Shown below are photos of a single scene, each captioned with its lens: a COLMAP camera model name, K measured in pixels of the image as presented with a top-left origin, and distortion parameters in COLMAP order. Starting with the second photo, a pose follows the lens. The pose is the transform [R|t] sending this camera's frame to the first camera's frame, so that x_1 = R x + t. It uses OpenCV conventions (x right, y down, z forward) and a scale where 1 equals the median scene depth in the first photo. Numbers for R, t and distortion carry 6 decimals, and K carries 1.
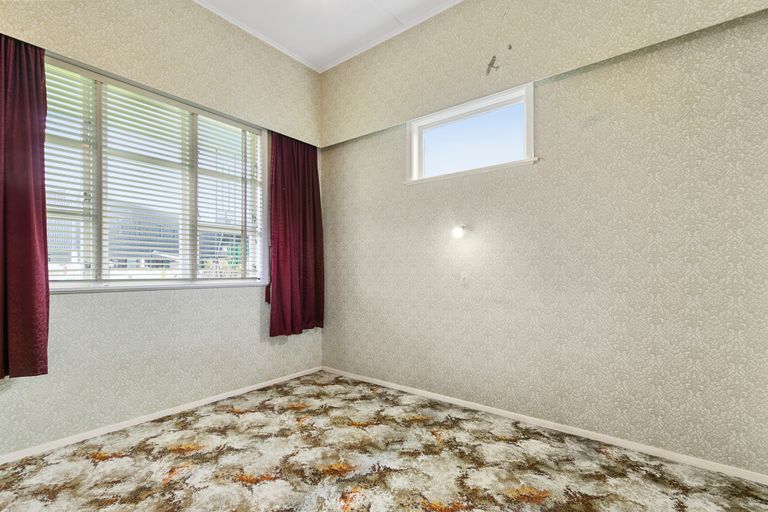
lens RADIAL K [[358.4, 0, 372.7], [0, 358.4, 265.3], [0, 0, 1]] dist [-0.000314, 0.001429]
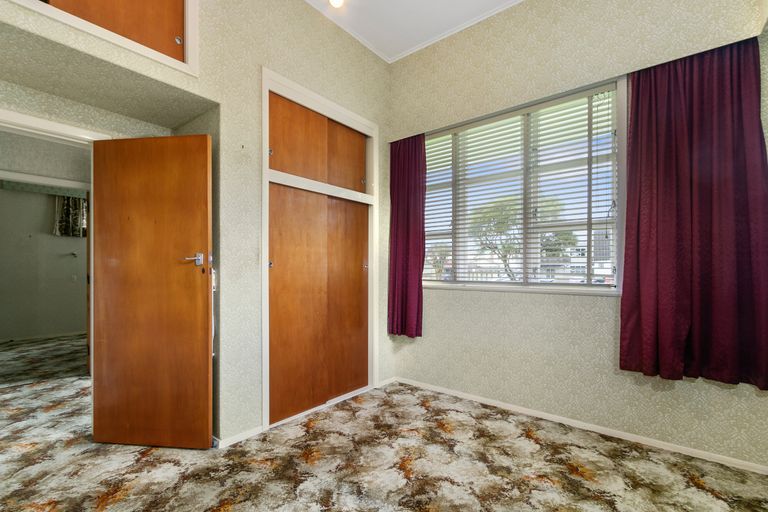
lens RADIAL K [[358.4, 0, 372.7], [0, 358.4, 265.3], [0, 0, 1]] dist [-0.000314, 0.001429]
pose [[-0.026722, -0.019291, -0.999457, 0.561126], [0.004130, 0.999803, -0.019408, 0.009413], [0.999634, -0.004646, -0.026637, 0.689477]]
